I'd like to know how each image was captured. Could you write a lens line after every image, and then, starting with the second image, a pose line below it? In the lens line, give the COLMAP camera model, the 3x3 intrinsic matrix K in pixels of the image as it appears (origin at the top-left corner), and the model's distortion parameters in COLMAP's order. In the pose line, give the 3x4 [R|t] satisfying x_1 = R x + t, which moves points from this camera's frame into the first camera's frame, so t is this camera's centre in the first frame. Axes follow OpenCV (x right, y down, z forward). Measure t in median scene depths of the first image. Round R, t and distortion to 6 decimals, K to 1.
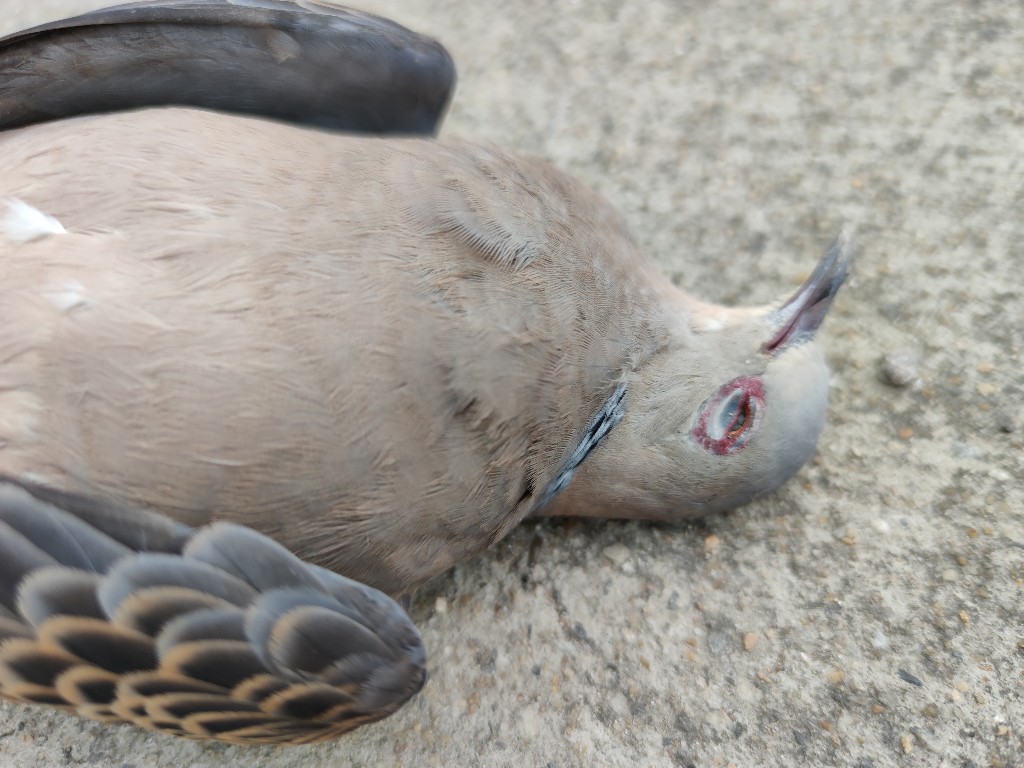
lens RADIAL K [[719.4, 0, 512.3], [0, 719.4, 352.6], [0, 0, 1]] dist [-0.040941, -0.005494]
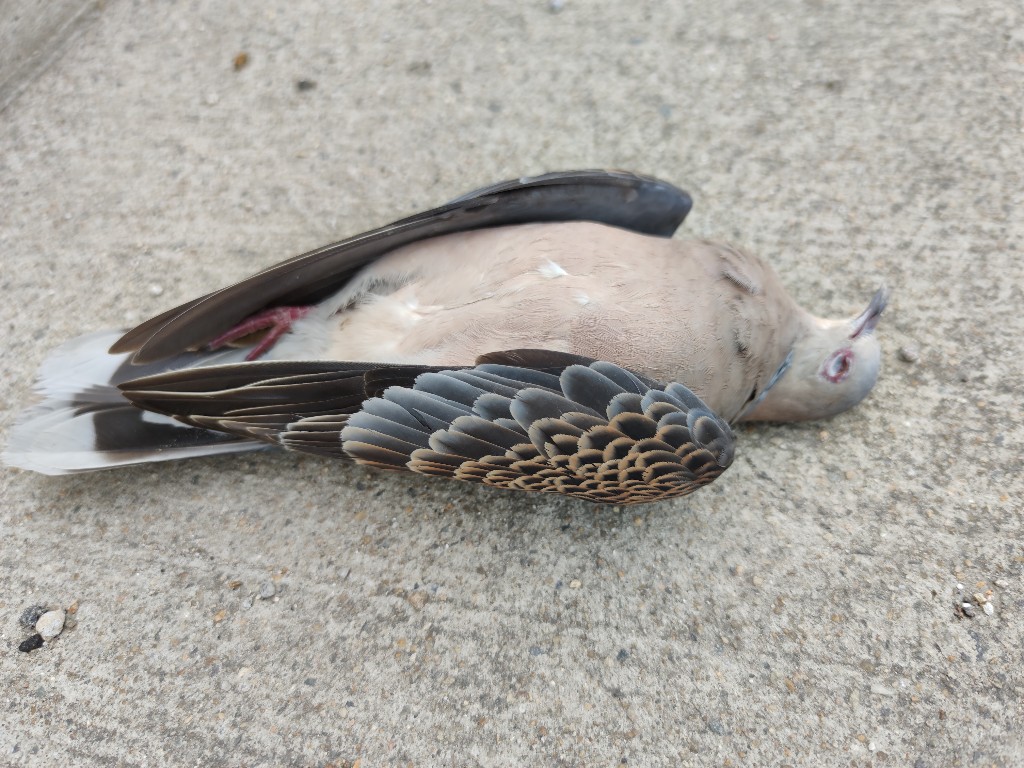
lens RADIAL K [[696.0, 0, 512.0], [0, 696.0, 384.0], [0, 0, 1]] dist [0.036232, -0.041954]
pose [[0.998402, 0.009218, 0.055753, -0.744038], [-0.004612, 0.996607, -0.082180, 0.297804], [-0.056322, 0.081792, 0.995057, -0.981668]]
